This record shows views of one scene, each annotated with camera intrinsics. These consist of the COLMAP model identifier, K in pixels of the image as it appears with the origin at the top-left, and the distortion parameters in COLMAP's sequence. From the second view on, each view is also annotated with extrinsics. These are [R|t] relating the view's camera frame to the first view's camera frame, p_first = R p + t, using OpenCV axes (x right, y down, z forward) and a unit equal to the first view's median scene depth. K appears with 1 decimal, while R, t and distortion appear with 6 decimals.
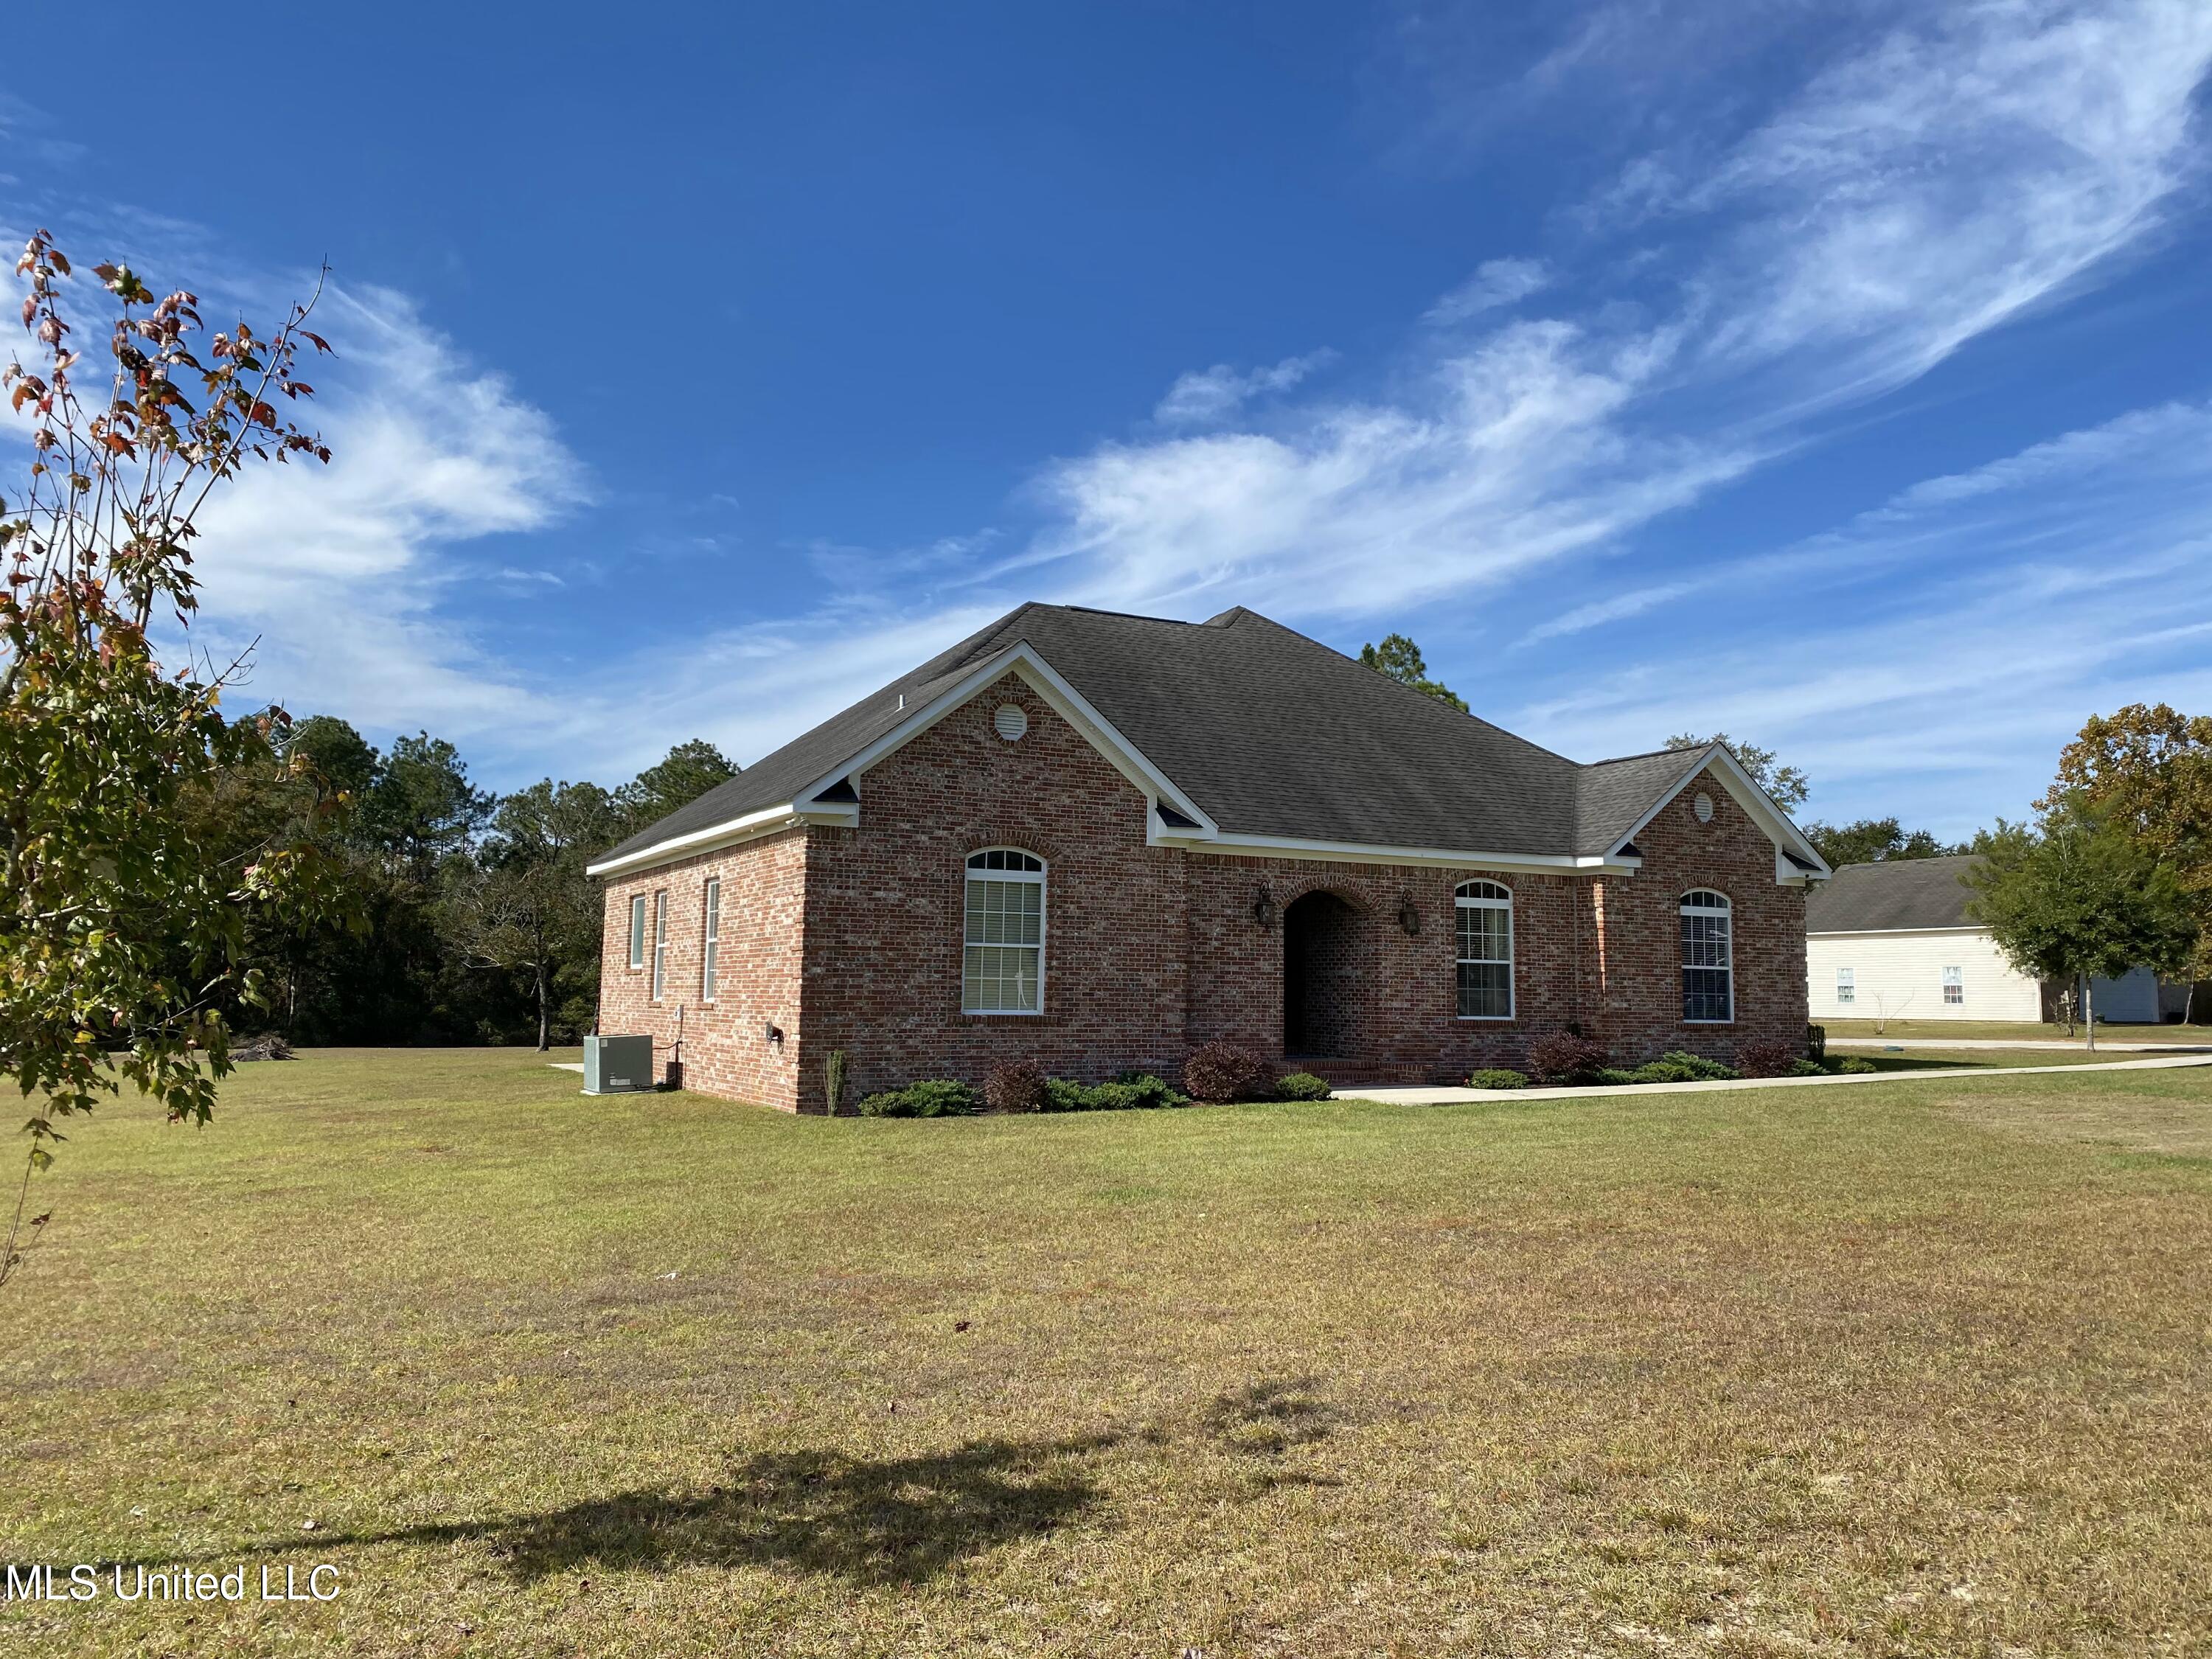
lens RADIAL K [[1683.7, 0, 1094.3], [0, 1683.7, 831.7], [0, 0, 1]] dist [0.064951, -0.059196]
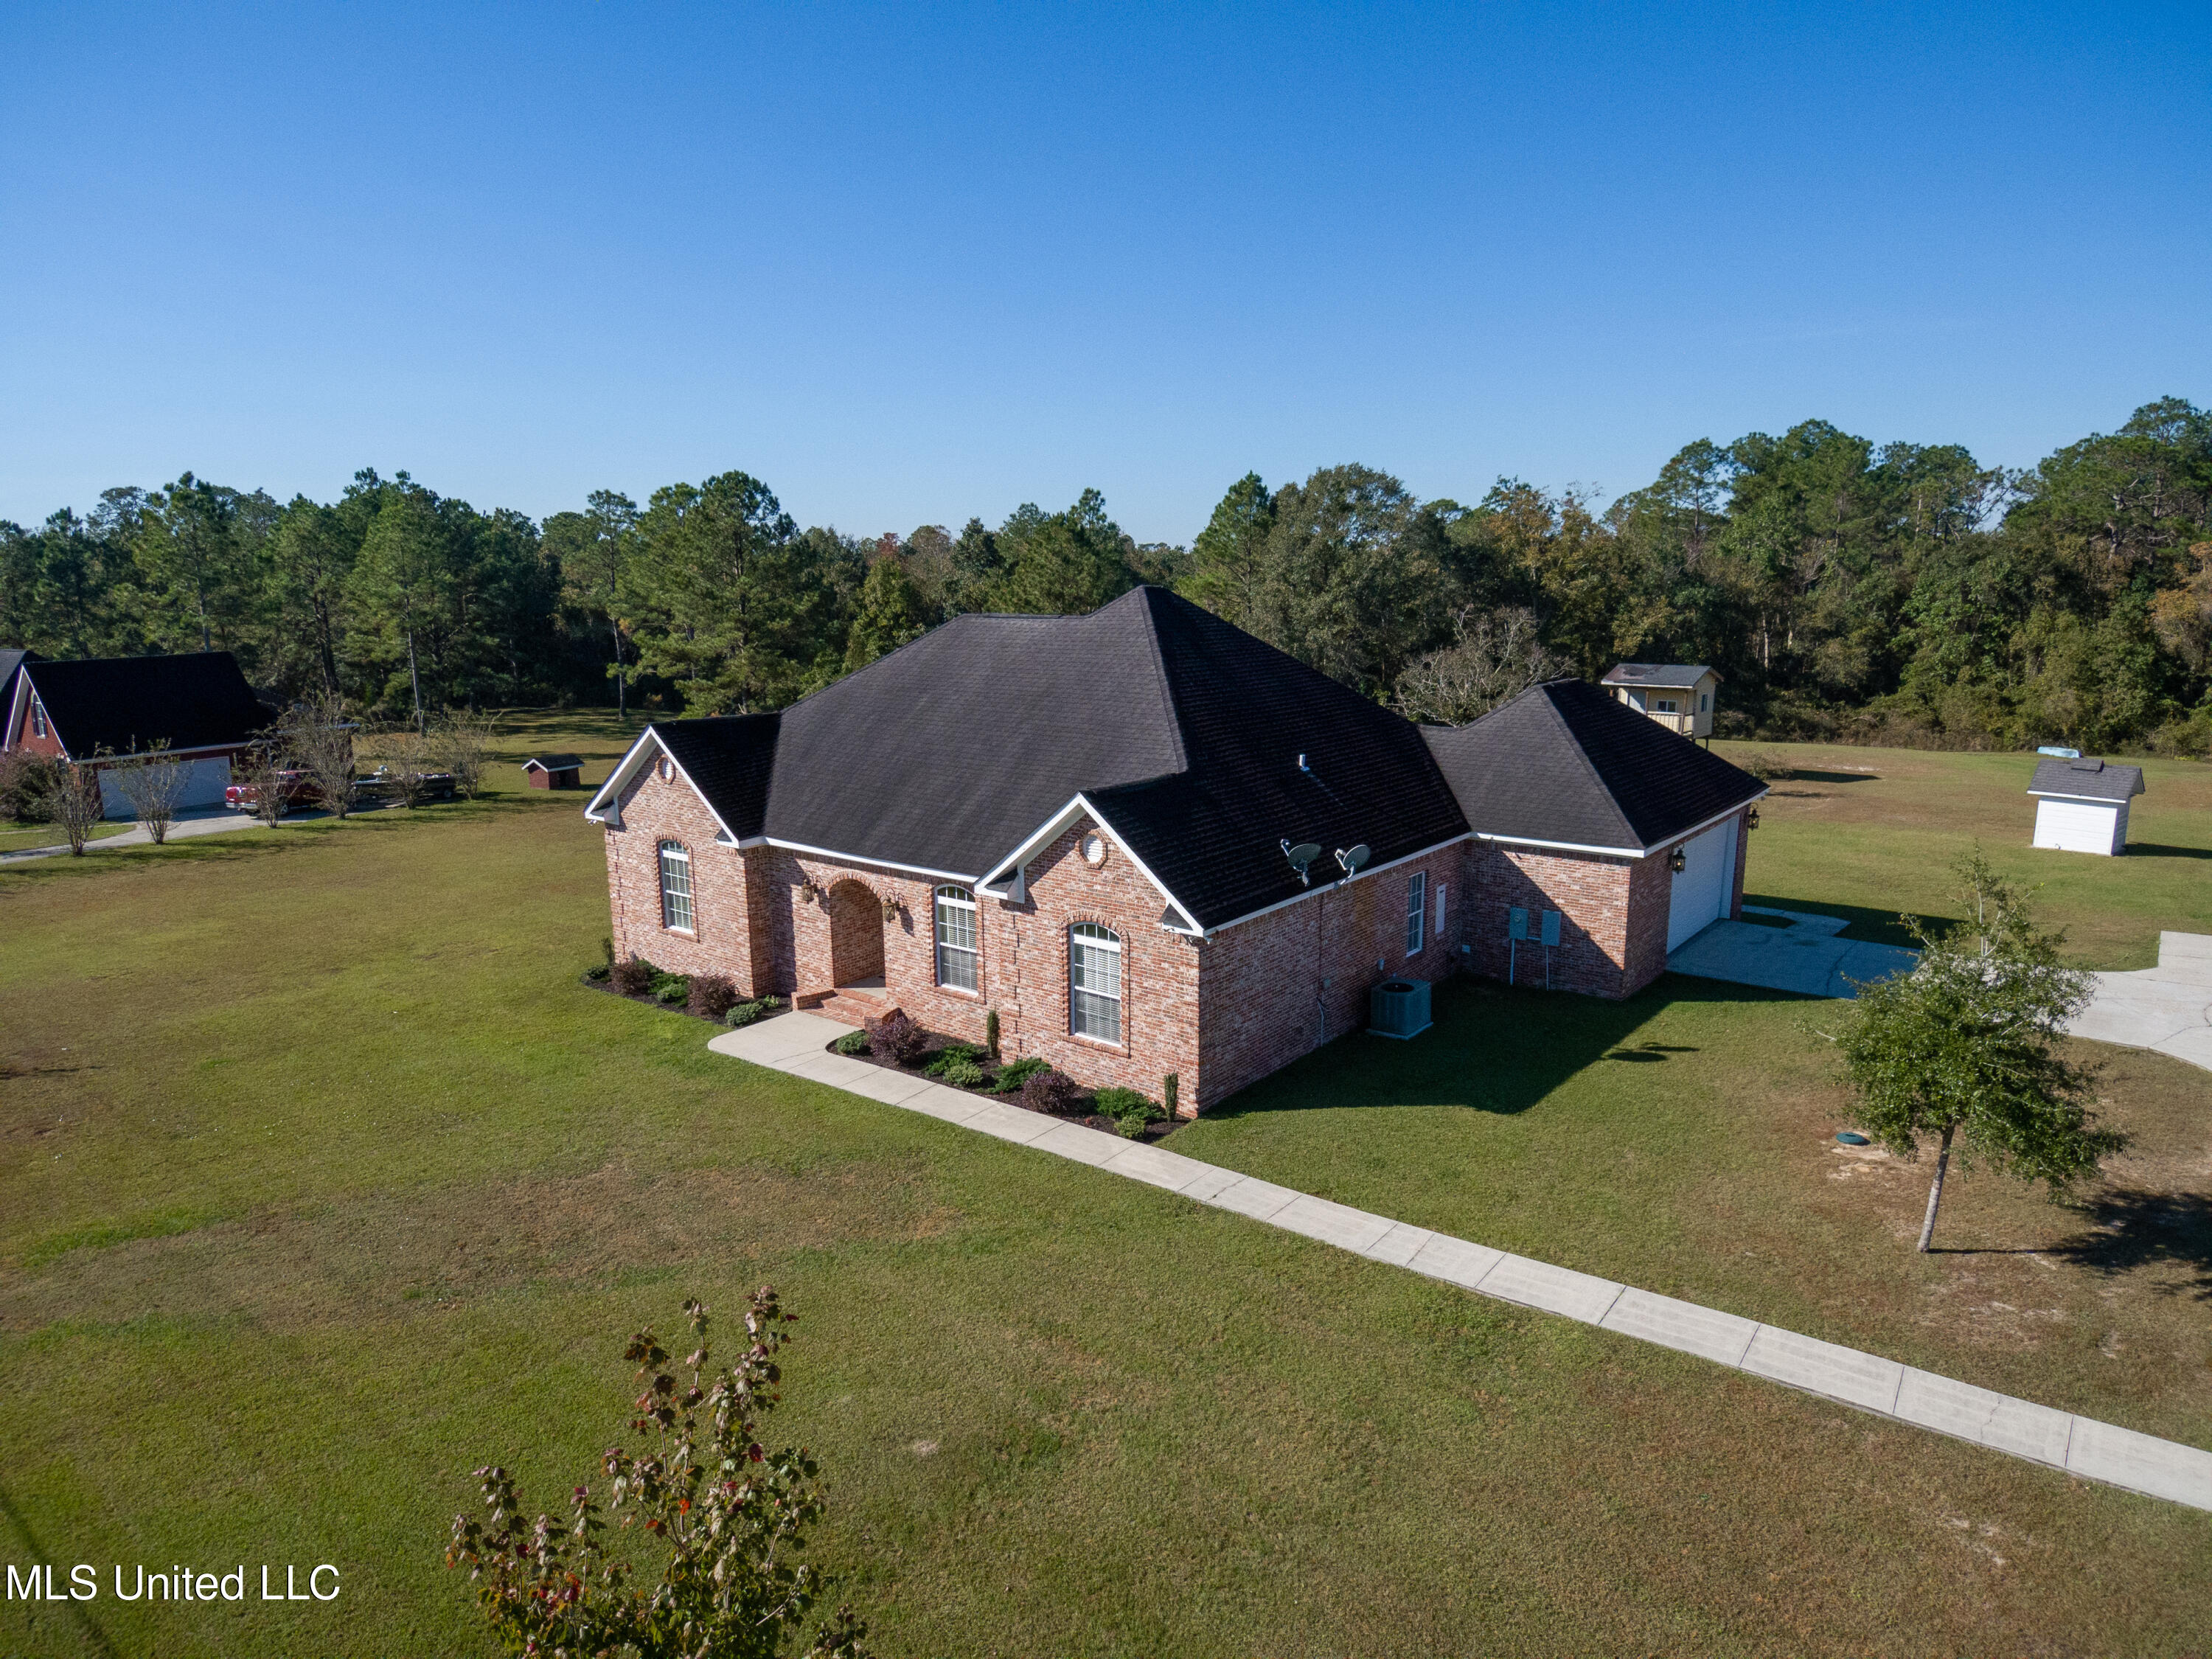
lens RADIAL K [[1377.3, 0, 1072.9], [0, 1377.3, 892.0], [0, 0, 1]] dist [0.091892, -0.000978]
pose [[0.390747, 0.186715, -0.901363, 1.132474], [0.100549, 0.964695, 0.243422, -0.197744], [0.914990, -0.185747, 0.358178, 0.678644]]
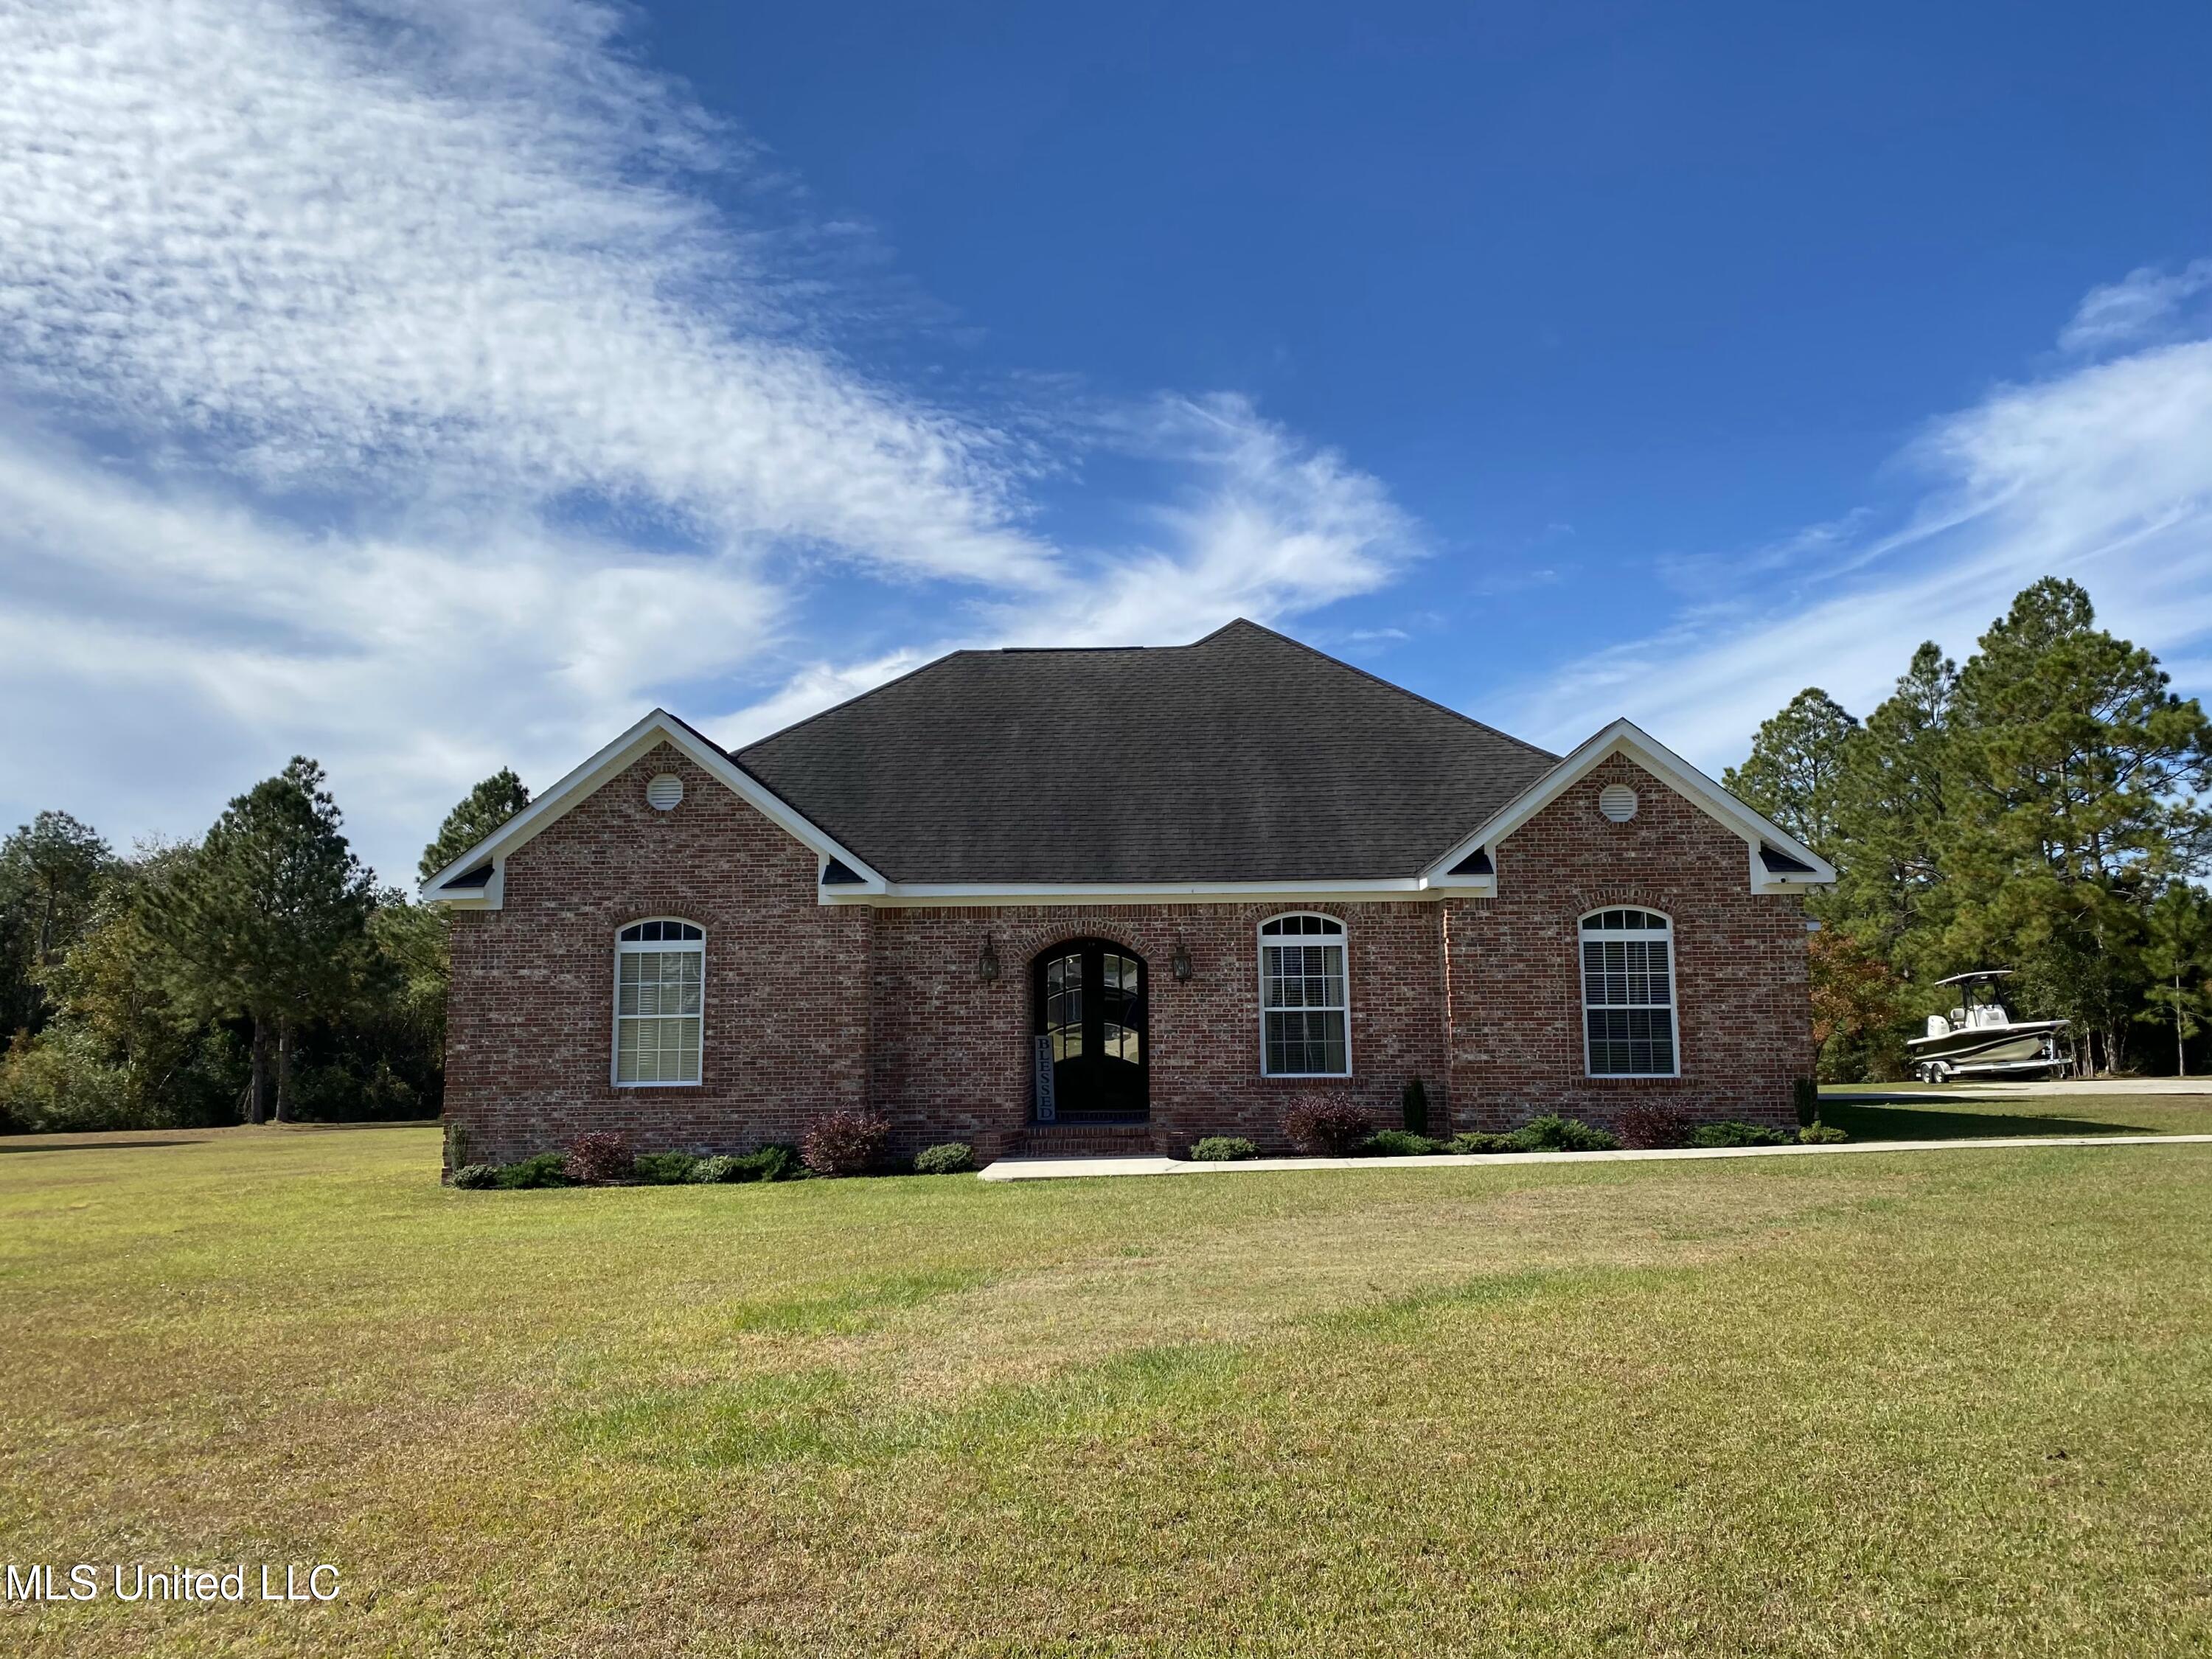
lens RADIAL K [[1683.7, 0, 1091.0], [0, 1683.7, 851.1], [0, 0, 1]] dist [0.064951, -0.059196]
pose [[0.874058, -0.076028, -0.479836, 0.521842], [0.070950, 0.997066, -0.028740, 0.013341], [0.480613, -0.008924, 0.876887, 0.193572]]
